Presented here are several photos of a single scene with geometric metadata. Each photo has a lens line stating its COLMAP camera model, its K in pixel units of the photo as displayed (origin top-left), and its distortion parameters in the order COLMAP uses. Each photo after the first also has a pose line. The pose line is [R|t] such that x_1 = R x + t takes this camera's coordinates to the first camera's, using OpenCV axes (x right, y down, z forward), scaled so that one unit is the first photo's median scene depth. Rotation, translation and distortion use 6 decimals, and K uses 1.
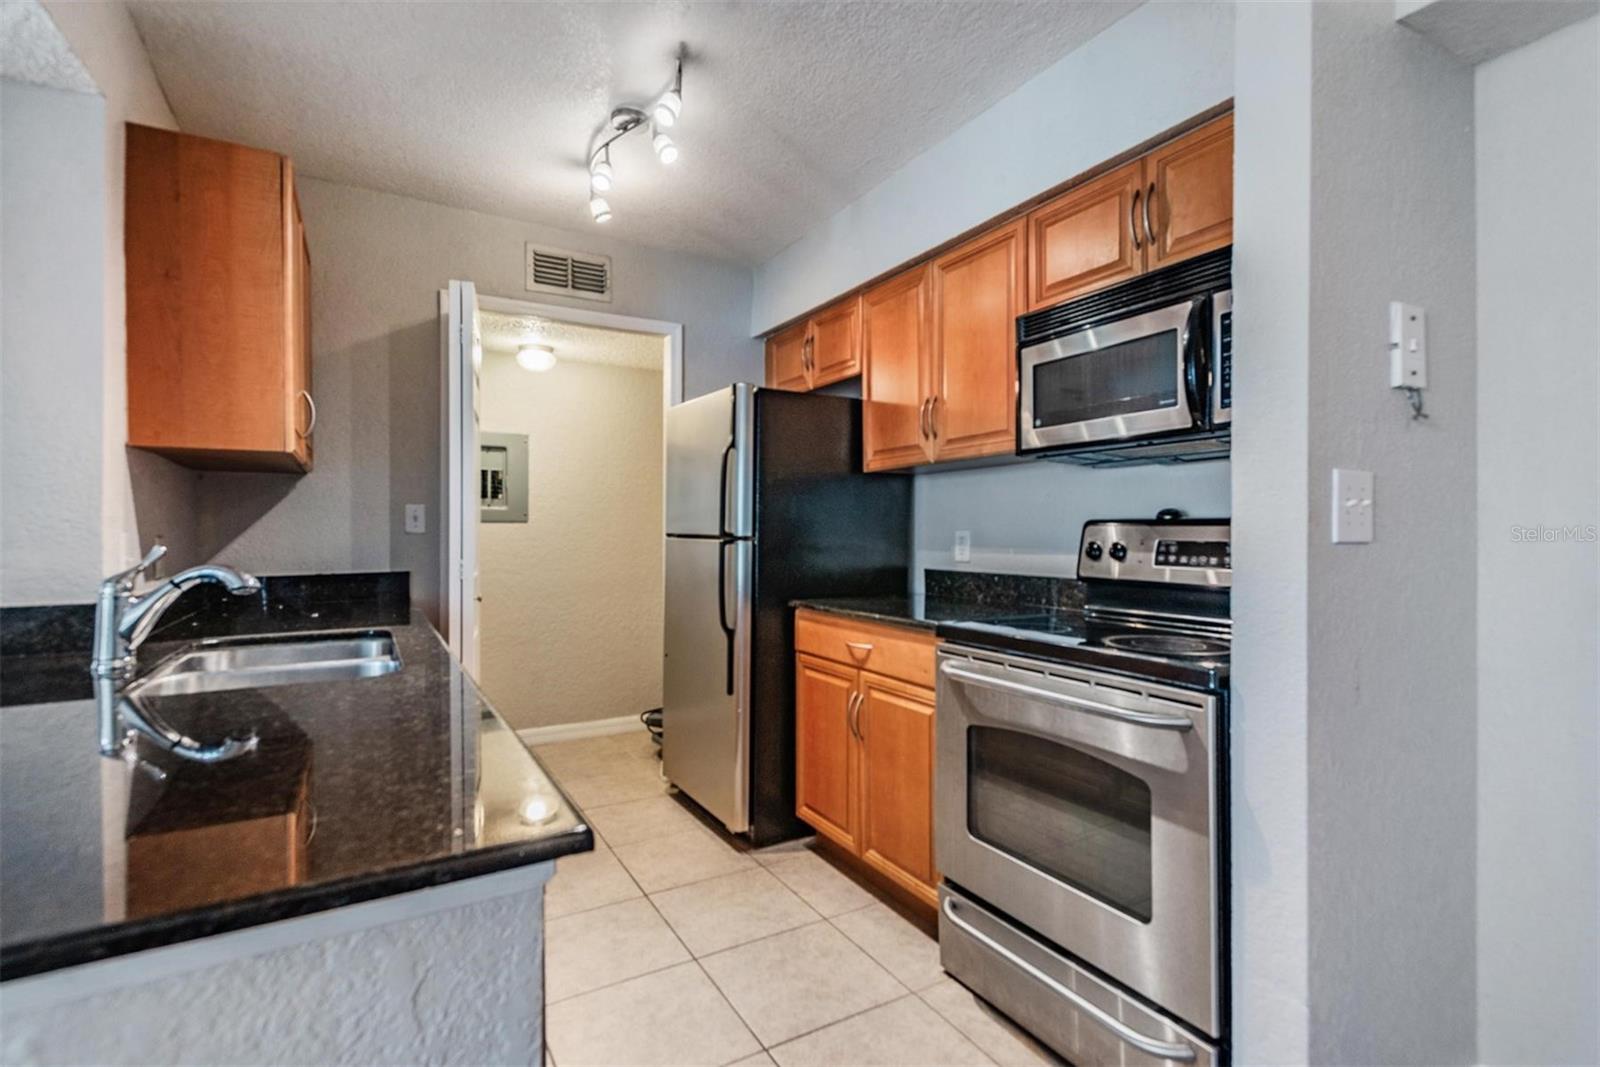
lens RADIAL K [[759.9, 0, 799.6], [0, 759.9, 528.1], [0, 0, 1]] dist [0.020432, -0.004297]
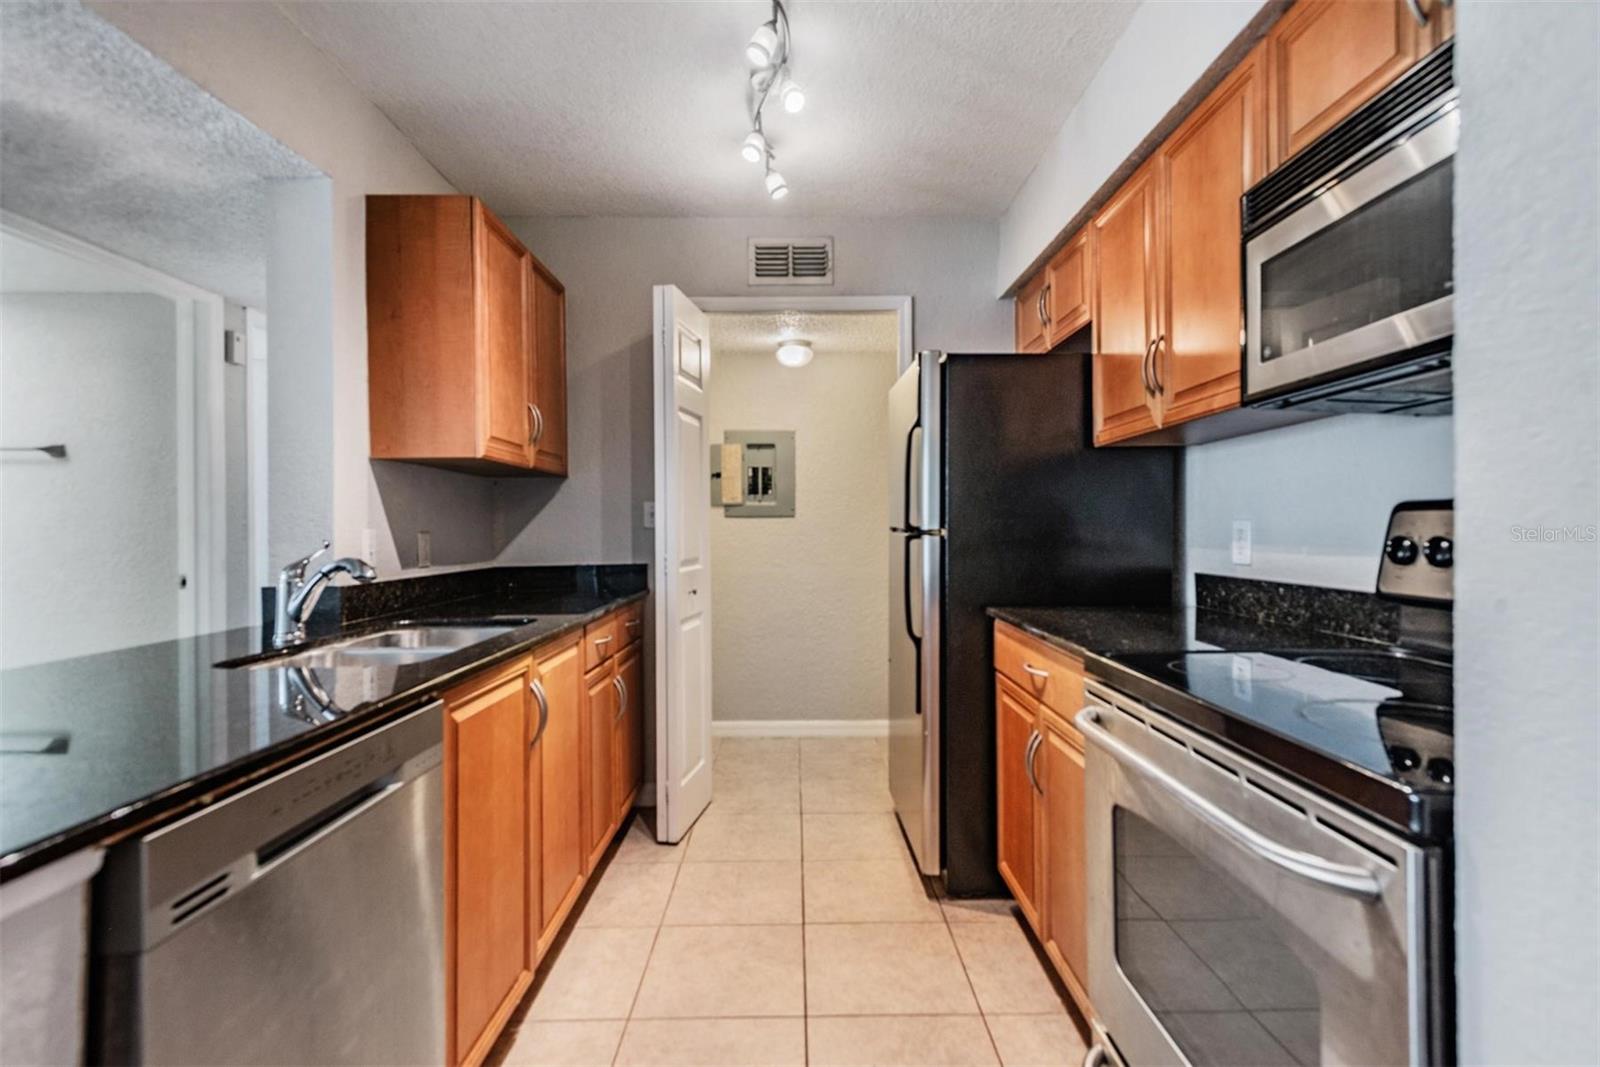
lens RADIAL K [[759.9, 0, 796.8], [0, 759.9, 526.4], [0, 0, 1]] dist [0.020432, -0.004297]
pose [[0.870860, -0.006960, -0.491483, 0.235596], [0.009707, 0.999948, 0.003040, 0.002890], [0.491436, -0.007418, 0.870882, 0.197973]]
